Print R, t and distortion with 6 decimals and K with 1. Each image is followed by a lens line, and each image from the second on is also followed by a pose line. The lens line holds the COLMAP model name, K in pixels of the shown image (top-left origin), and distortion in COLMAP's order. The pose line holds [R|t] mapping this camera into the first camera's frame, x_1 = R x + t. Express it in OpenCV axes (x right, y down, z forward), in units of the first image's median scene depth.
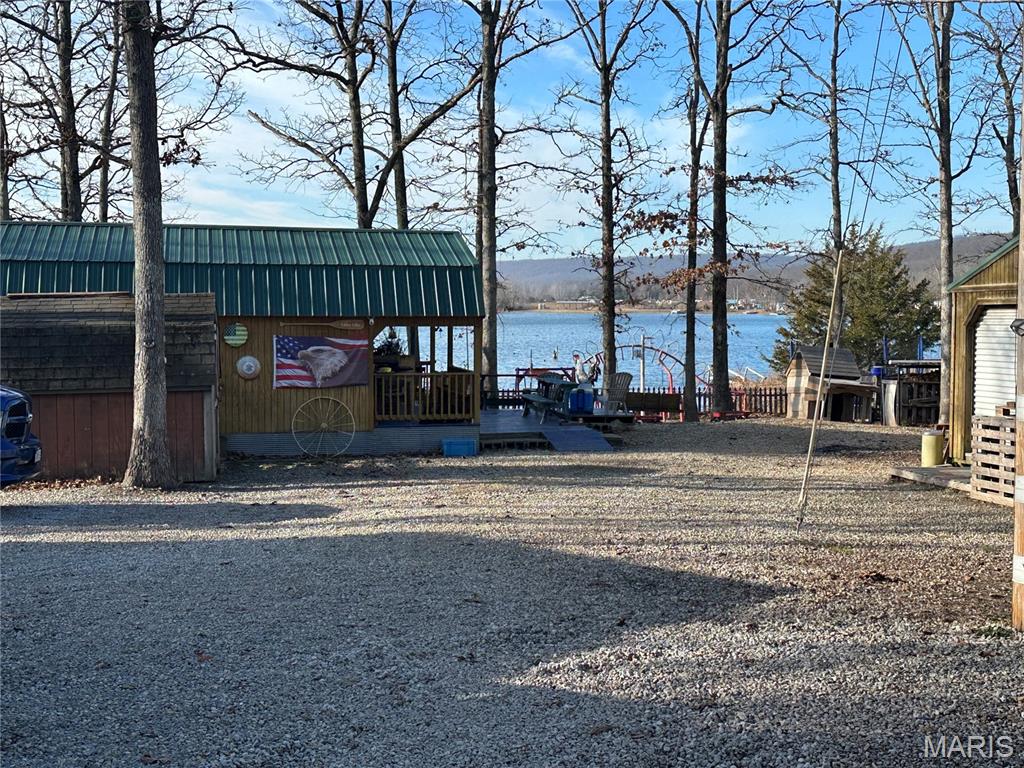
lens RADIAL K [[1419.9, 0, 511.6], [0, 1419.9, 383.3], [0, 0, 1]] dist [0.146207, 0.003819]
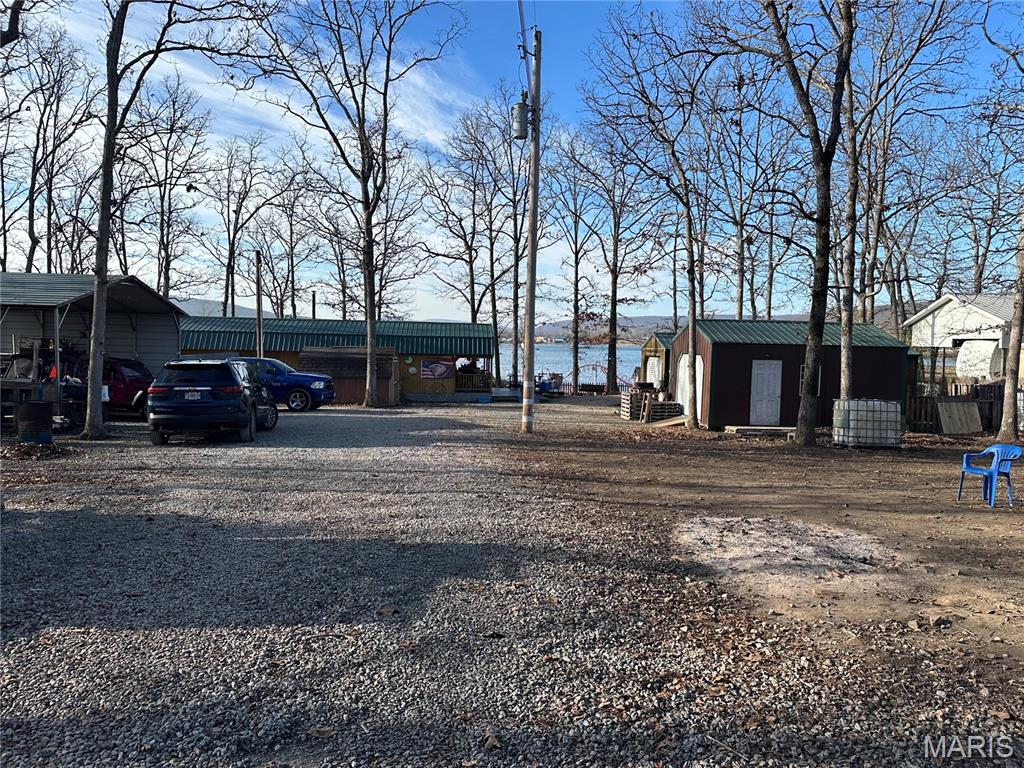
lens RADIAL K [[763.6, 0, 513.9], [0, 763.6, 375.9], [0, 0, 1]] dist [0.107149, -0.066064]
pose [[0.990031, 0.022965, -0.138962, 0.189839], [-0.023836, 0.999705, -0.004605, 0.001183], [0.138816, 0.007871, 0.990287, -0.418021]]
